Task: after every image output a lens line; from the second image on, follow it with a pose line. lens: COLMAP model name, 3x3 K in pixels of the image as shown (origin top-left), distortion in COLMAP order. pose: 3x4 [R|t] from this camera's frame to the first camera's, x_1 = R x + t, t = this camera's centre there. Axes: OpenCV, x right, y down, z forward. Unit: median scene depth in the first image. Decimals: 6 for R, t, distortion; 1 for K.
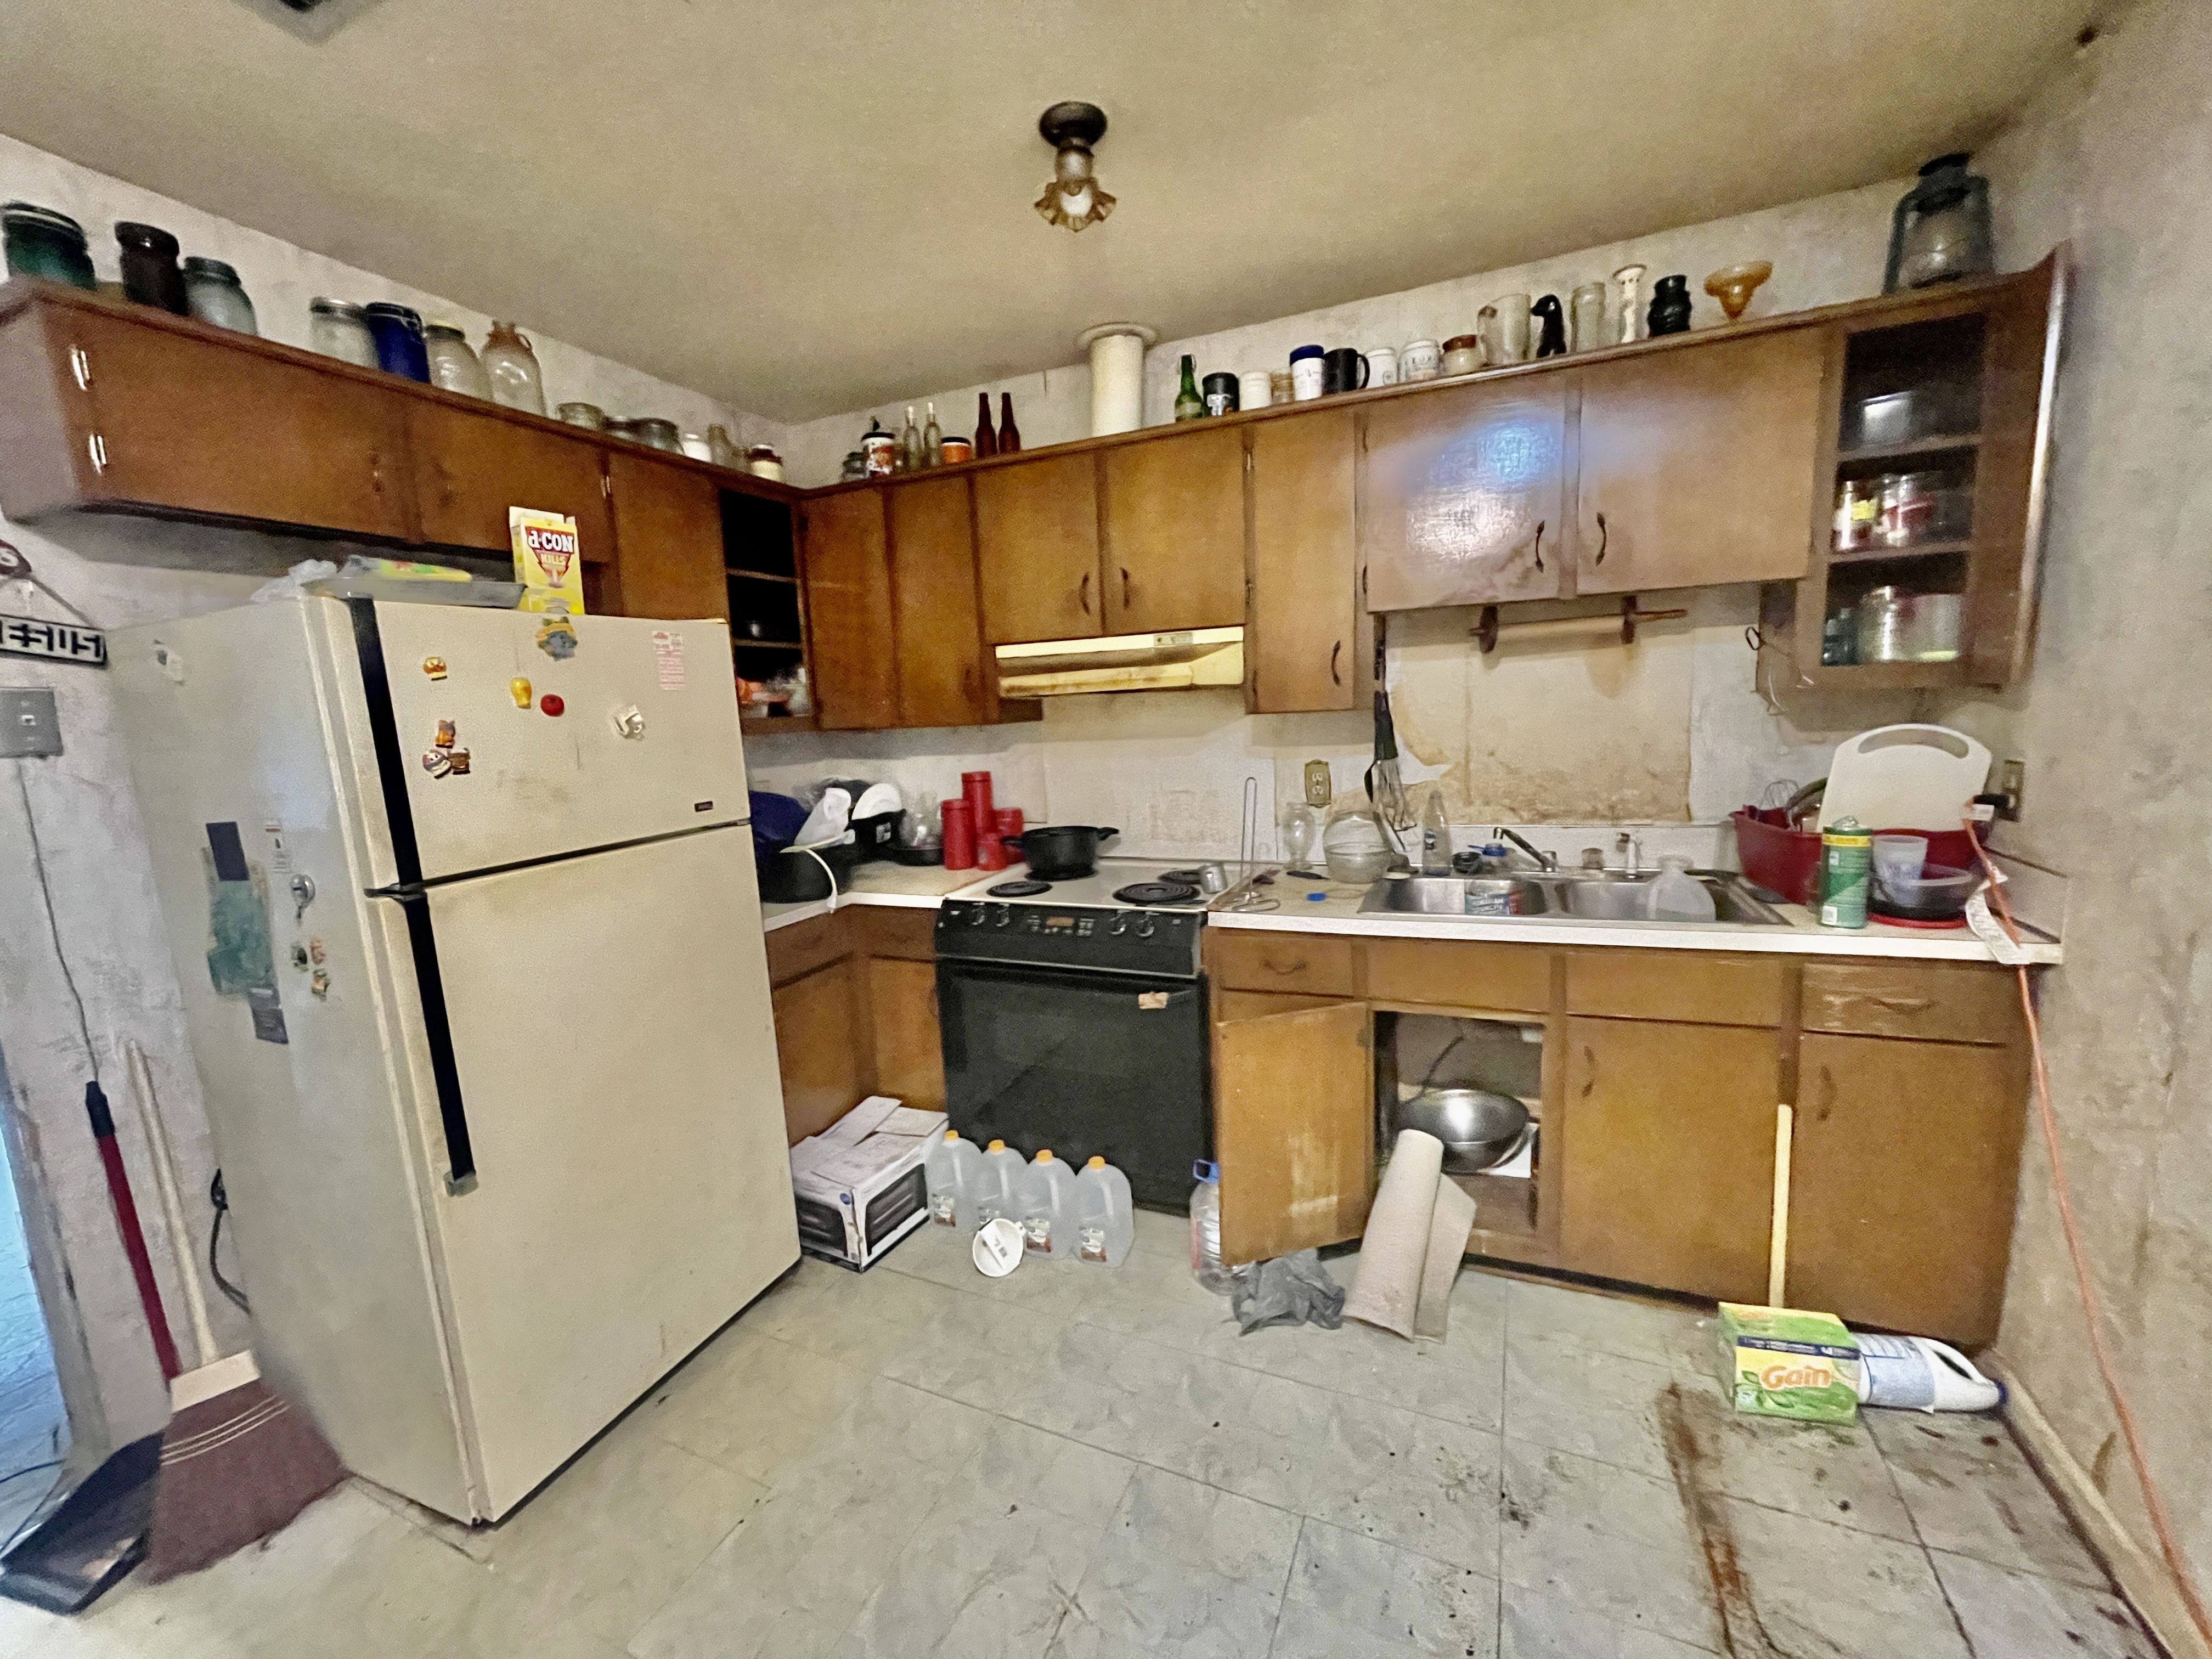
lens RADIAL K [[891.6, 0, 1097.6], [0, 891.6, 831.4], [0, 0, 1]] dist [-0.002668, -0.000132]
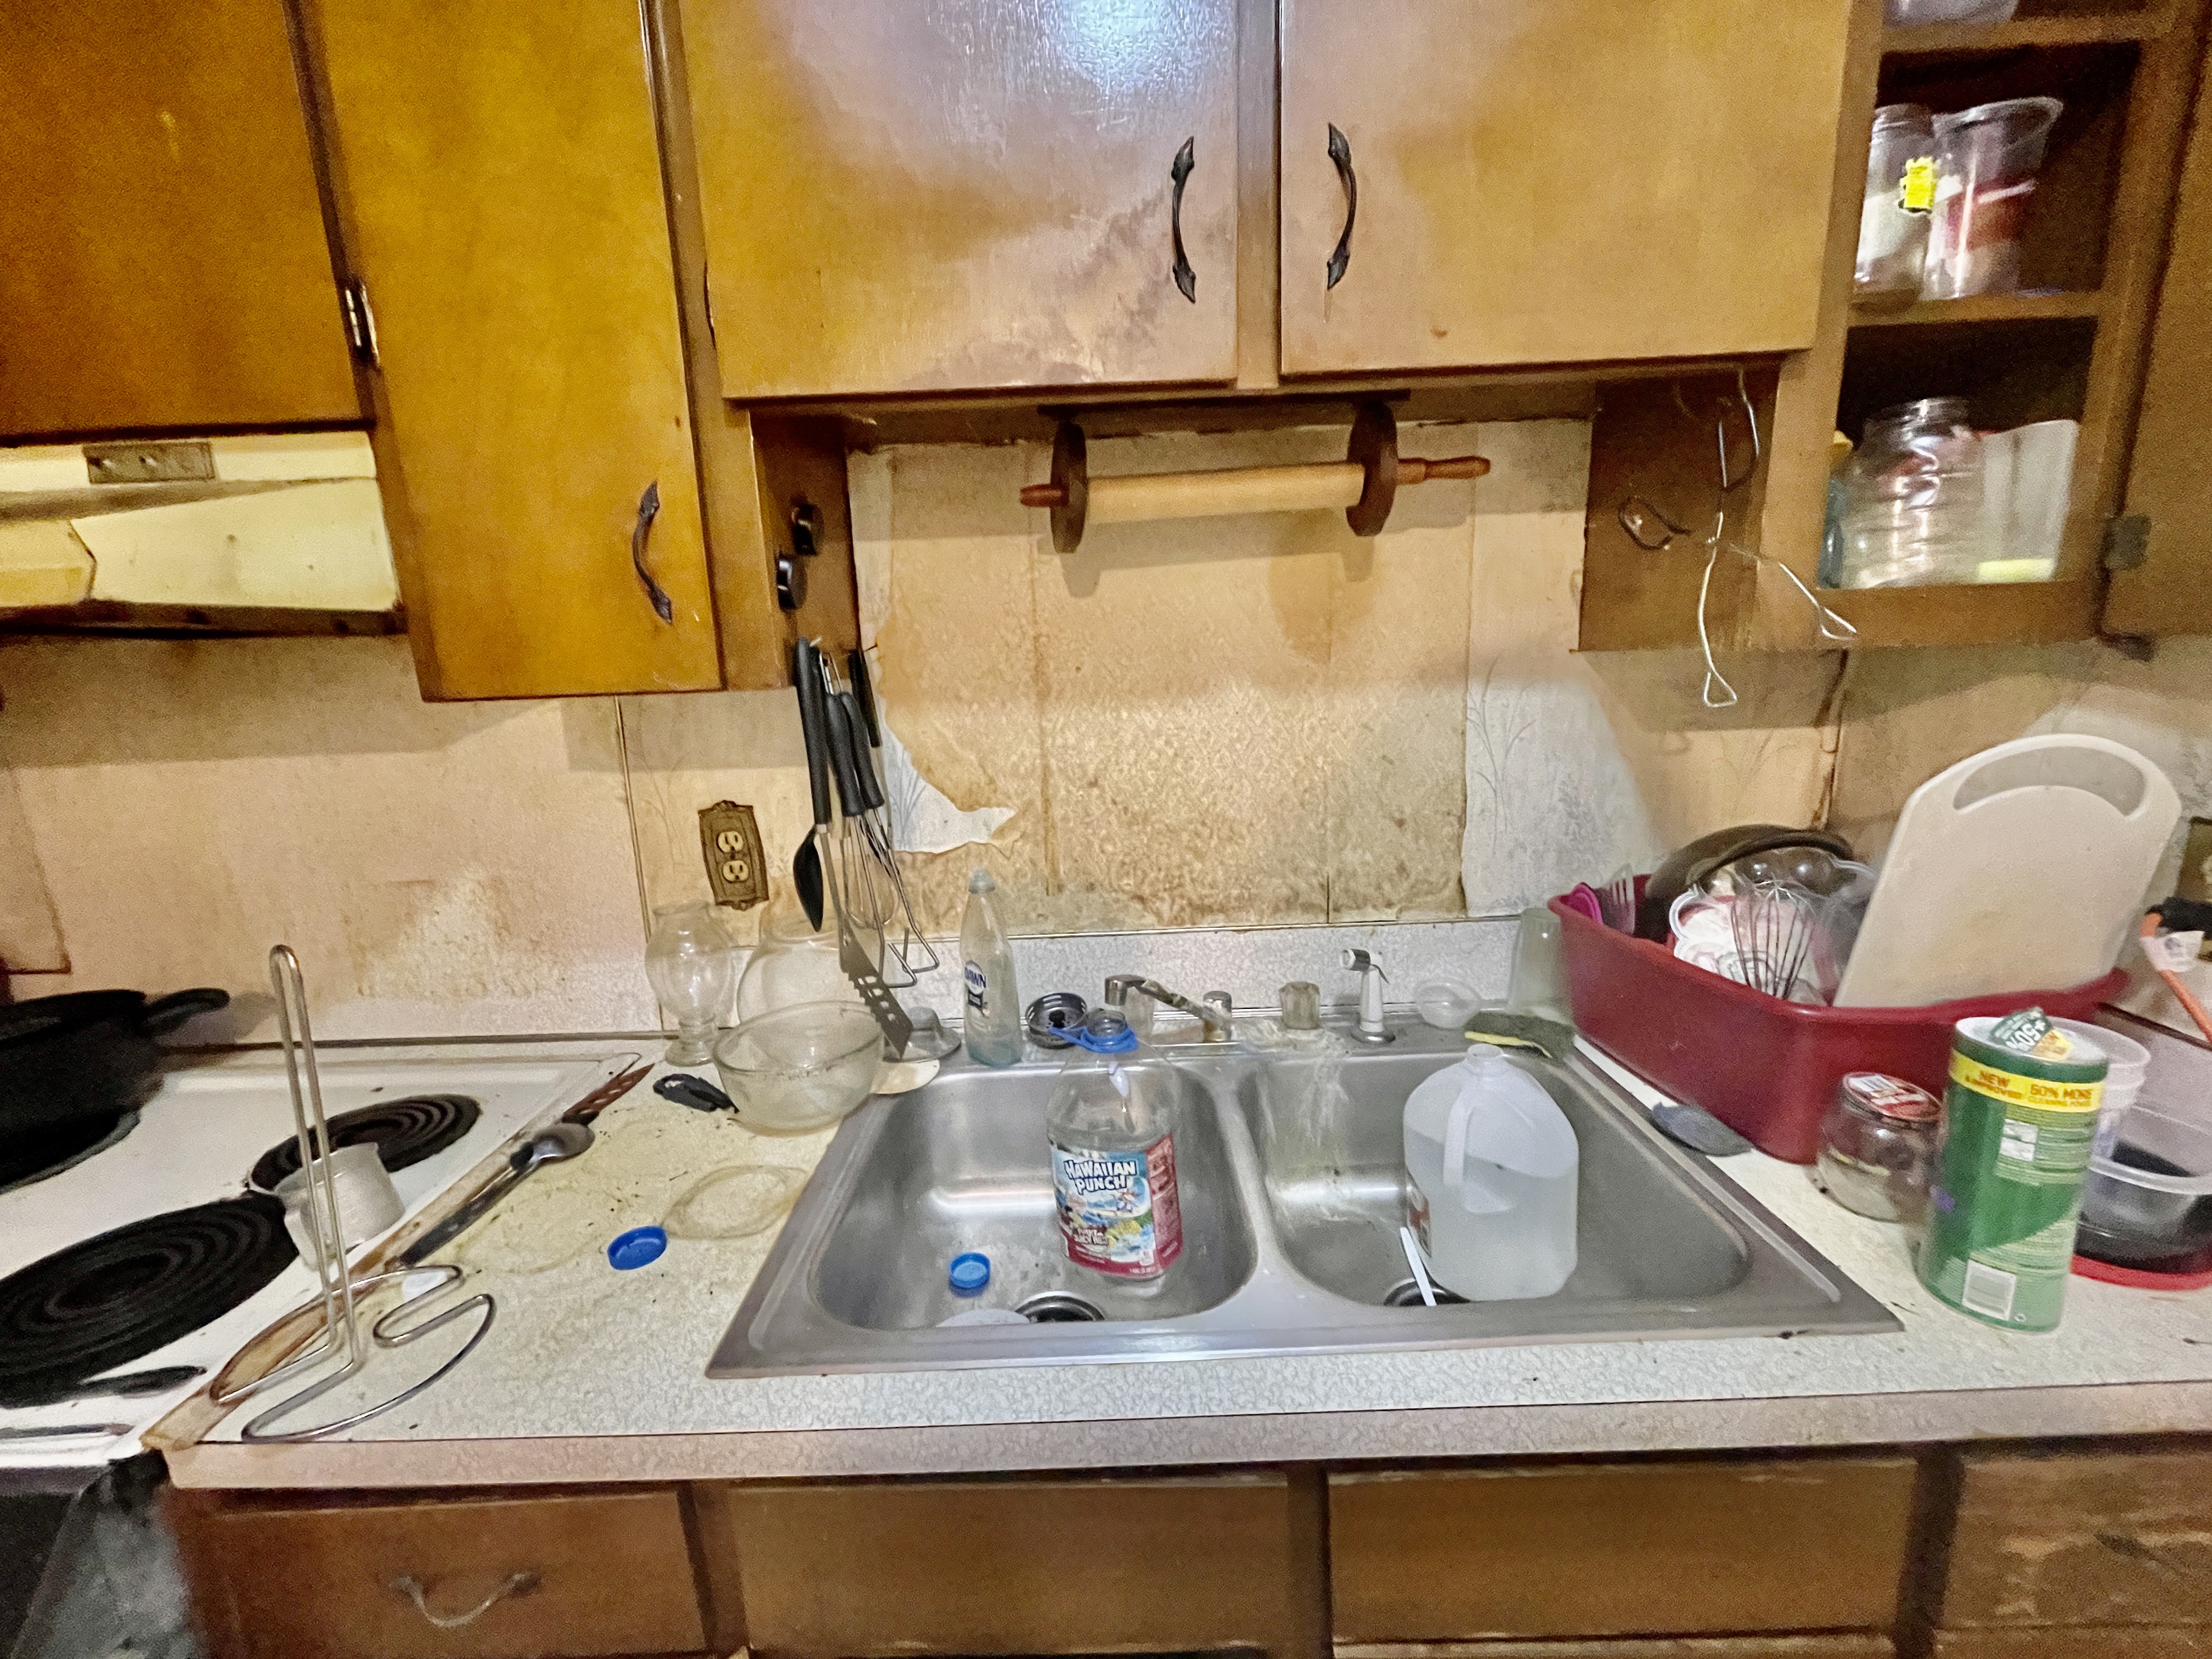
lens RADIAL K [[891.6, 0, 1093.5], [0, 891.6, 836.4], [0, 0, 1]] dist [-0.002668, -0.000132]
pose [[0.921975, -0.066766, 0.381450, 0.270686], [0.050098, 0.997312, 0.053472, -0.085900], [-0.383995, -0.030190, 0.922842, 0.587154]]
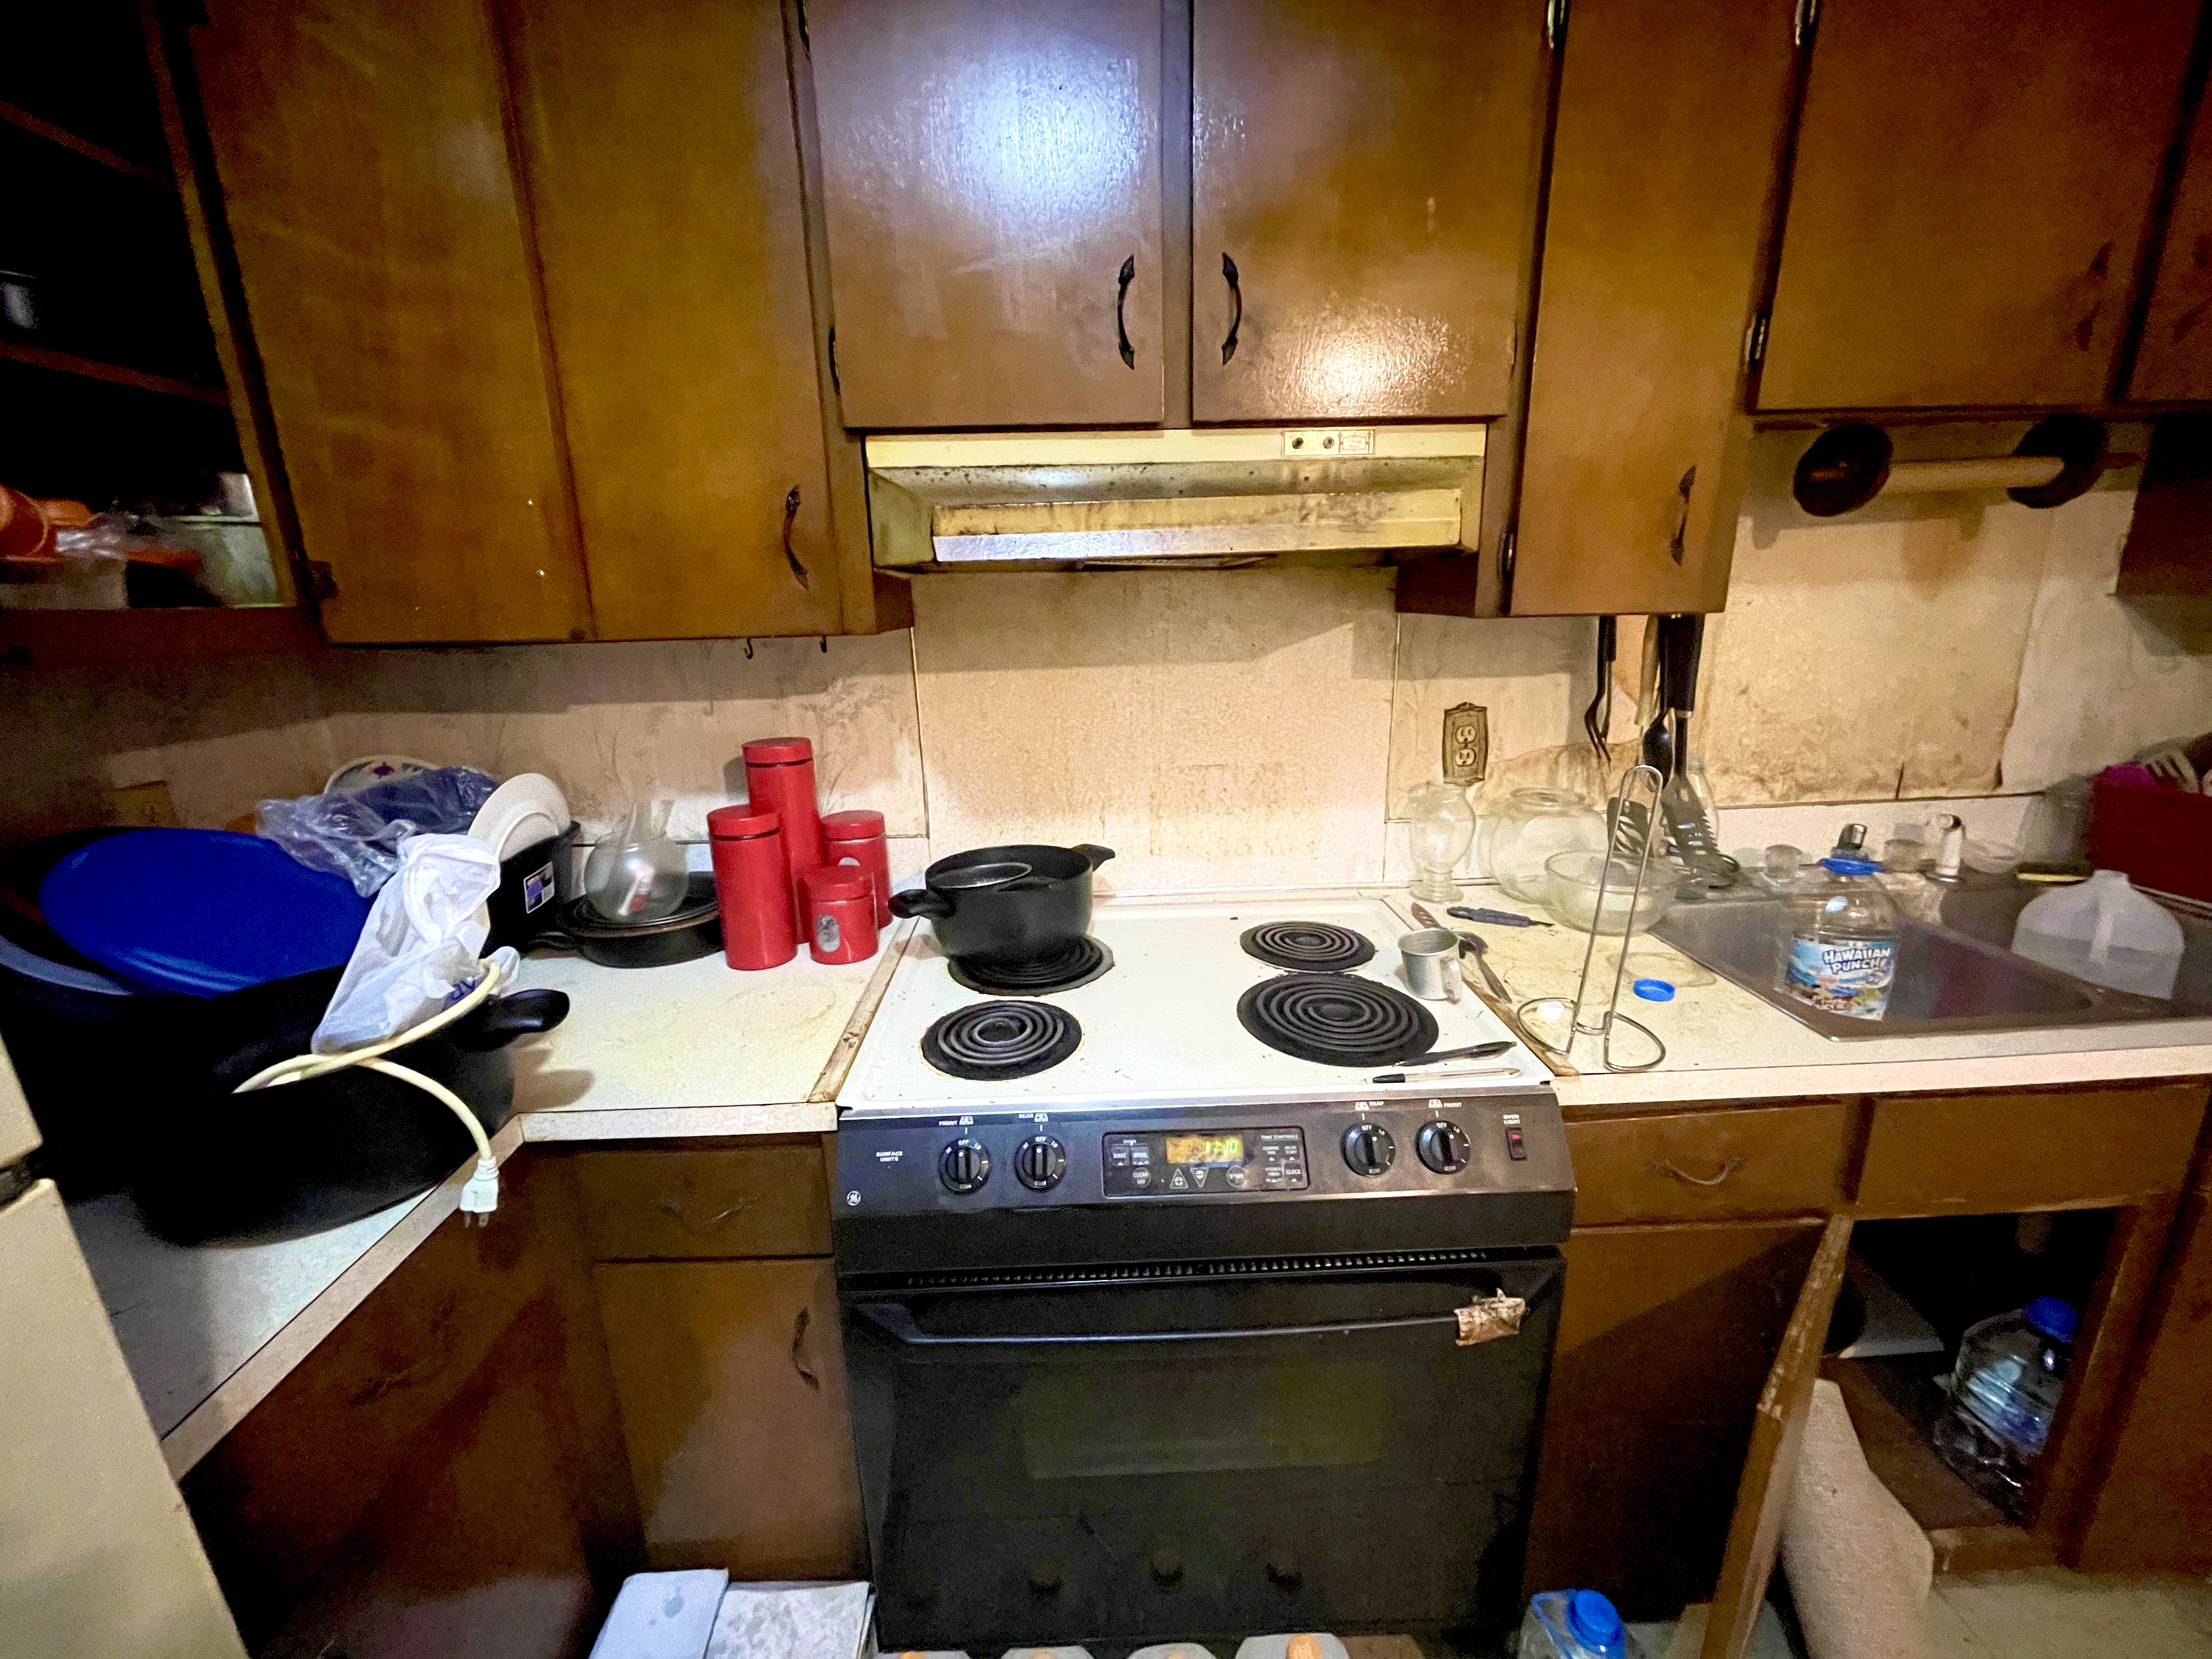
lens RADIAL K [[891.6, 0, 1104.8], [0, 891.6, 836.9], [0, 0, 1]] dist [-0.002668, -0.000132]
pose [[0.904191, -0.088273, 0.417908, -0.222578], [0.044931, 0.992640, 0.112458, -0.077747], [-0.424759, -0.082906, 0.901502, 0.642217]]
